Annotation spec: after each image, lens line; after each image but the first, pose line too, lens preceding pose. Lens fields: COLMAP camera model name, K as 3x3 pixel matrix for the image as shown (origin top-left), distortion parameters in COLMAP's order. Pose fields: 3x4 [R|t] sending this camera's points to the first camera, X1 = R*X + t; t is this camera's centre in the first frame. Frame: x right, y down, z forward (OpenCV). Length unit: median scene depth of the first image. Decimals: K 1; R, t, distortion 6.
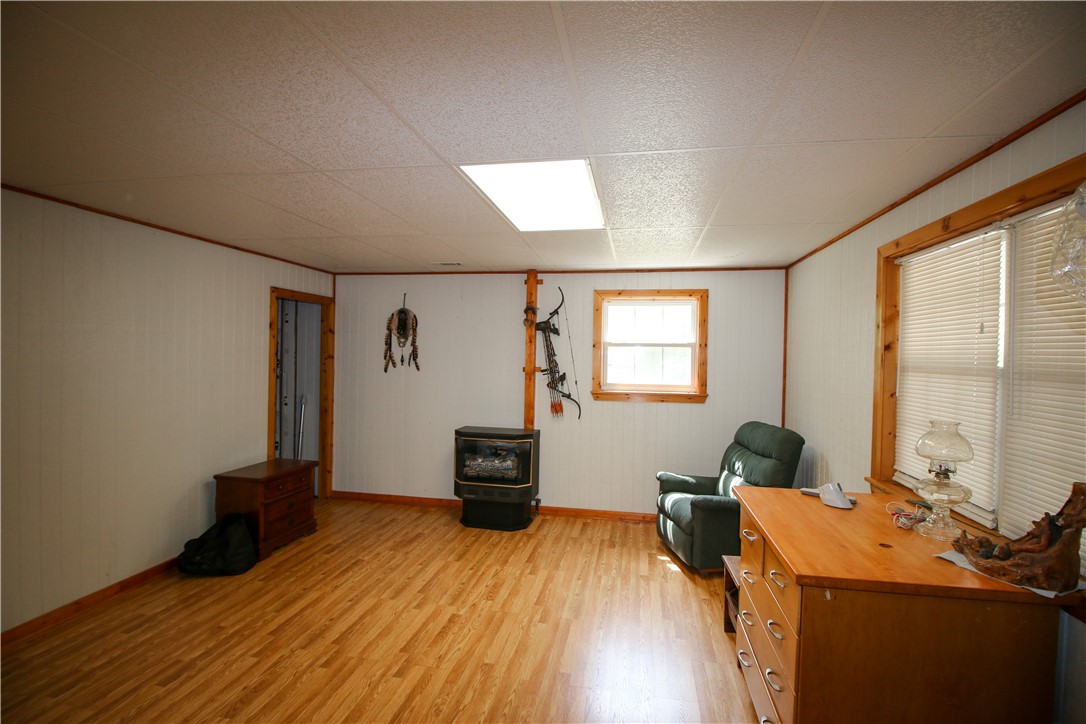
lens RADIAL K [[502.2, 0, 552.1], [0, 502.2, 352.2], [0, 0, 1]] dist [-0.003736, -0.009712]
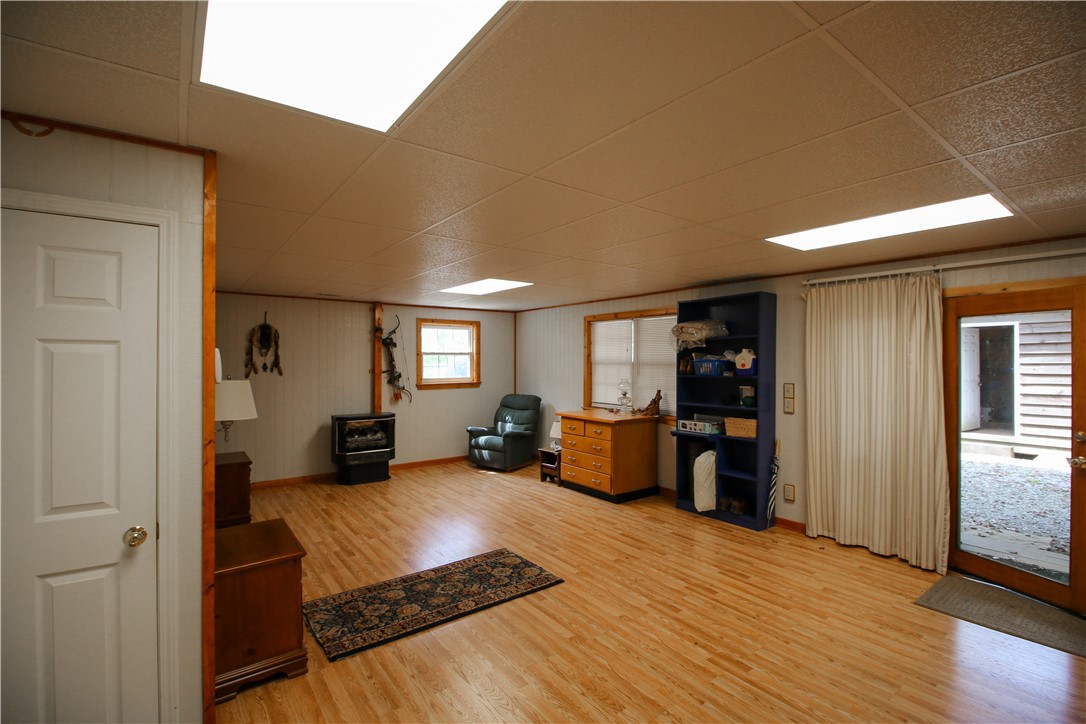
lens RADIAL K [[502.2, 0, 552.7], [0, 502.2, 352.0], [0, 0, 1]] dist [-0.003736, -0.009712]
pose [[0.669441, -0.005011, 0.742848, -0.811890], [0.008714, 0.999961, -0.001107, -0.015651], [-0.742814, 0.007214, 0.669459, -0.348414]]
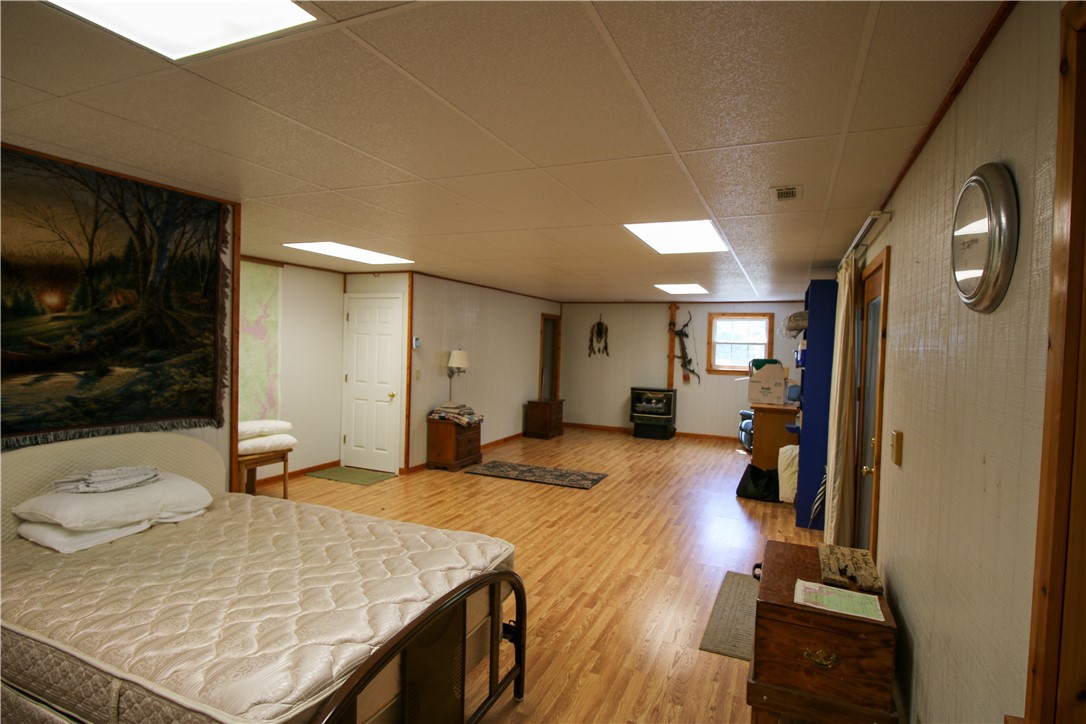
lens RADIAL K [[577.8, 0, 544.2], [0, 577.8, 350.6], [0, 0, 1]] dist [-0.004324, -0.006297]
pose [[0.972356, 0.011633, -0.233213, -0.004714], [-0.009134, 0.999889, 0.011791, -0.007410], [0.233324, -0.009335, 0.972354, -1.203994]]
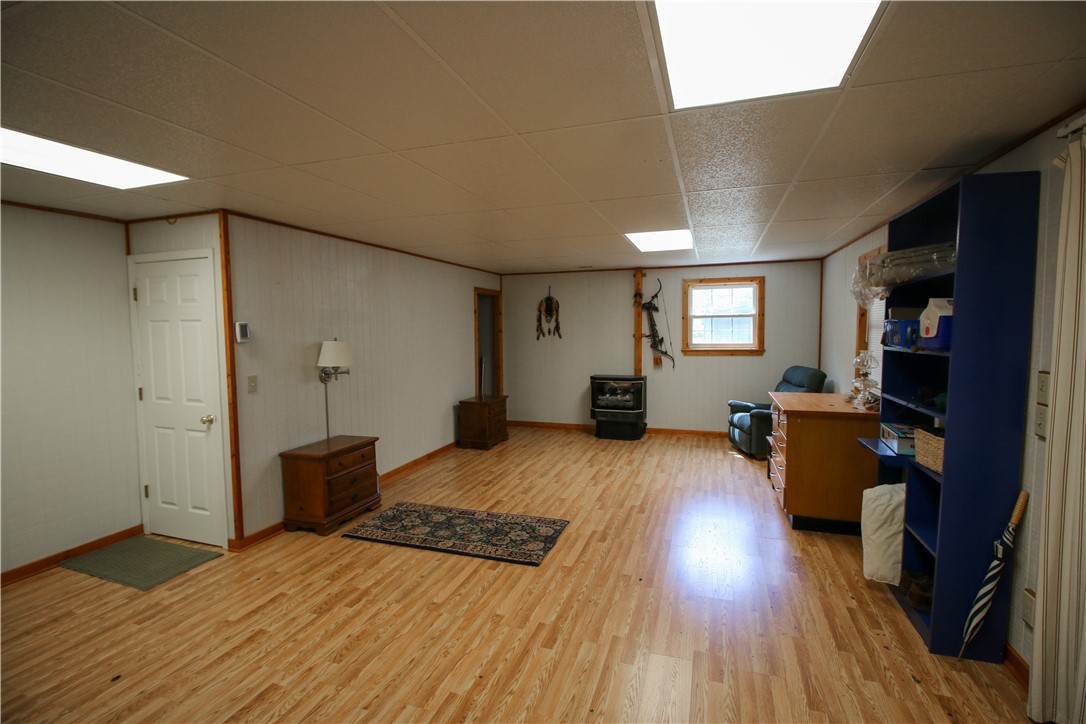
lens RADIAL K [[502.2, 0, 547.1], [0, 502.2, 357.0], [0, 0, 1]] dist [-0.003736, -0.009712]
pose [[0.988670, -0.020412, -0.148708, -0.096099], [0.029871, 0.997651, 0.061652, -0.002026], [0.147101, -0.065396, 0.986957, -0.524110]]
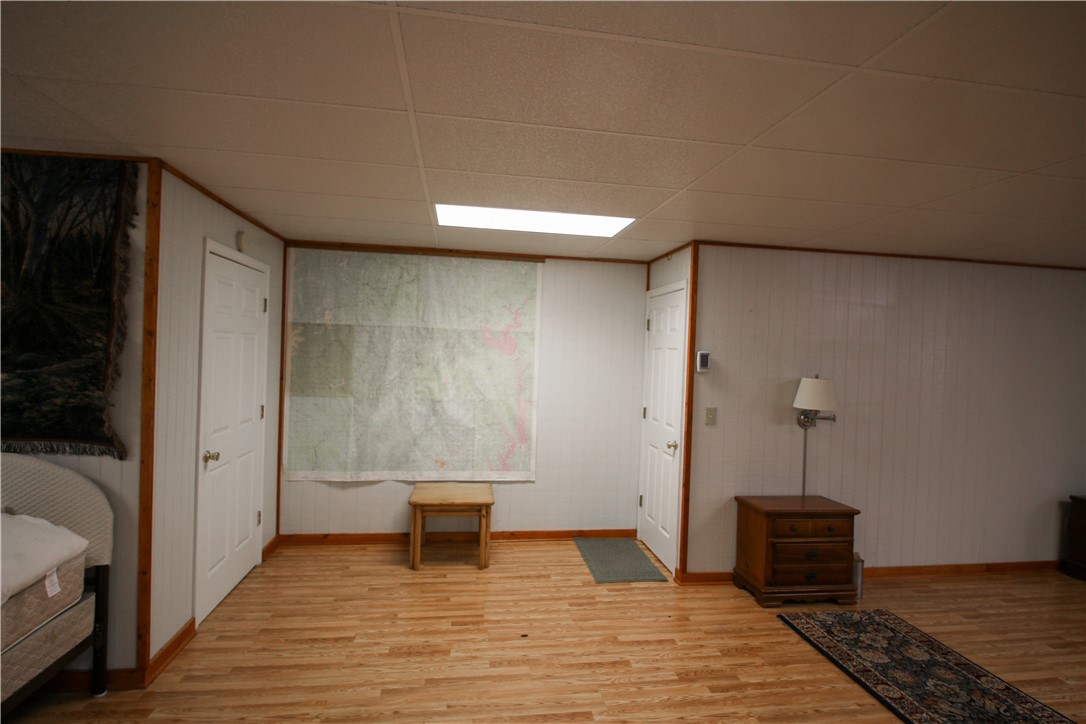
lens RADIAL K [[577.8, 0, 544.6], [0, 577.8, 357.4], [0, 0, 1]] dist [-0.004324, -0.006297]
pose [[0.319275, 0.001286, -0.947661, 0.077525], [-0.026499, 0.999620, -0.007571, -0.000712], [0.947292, 0.027529, 0.319188, -0.333282]]
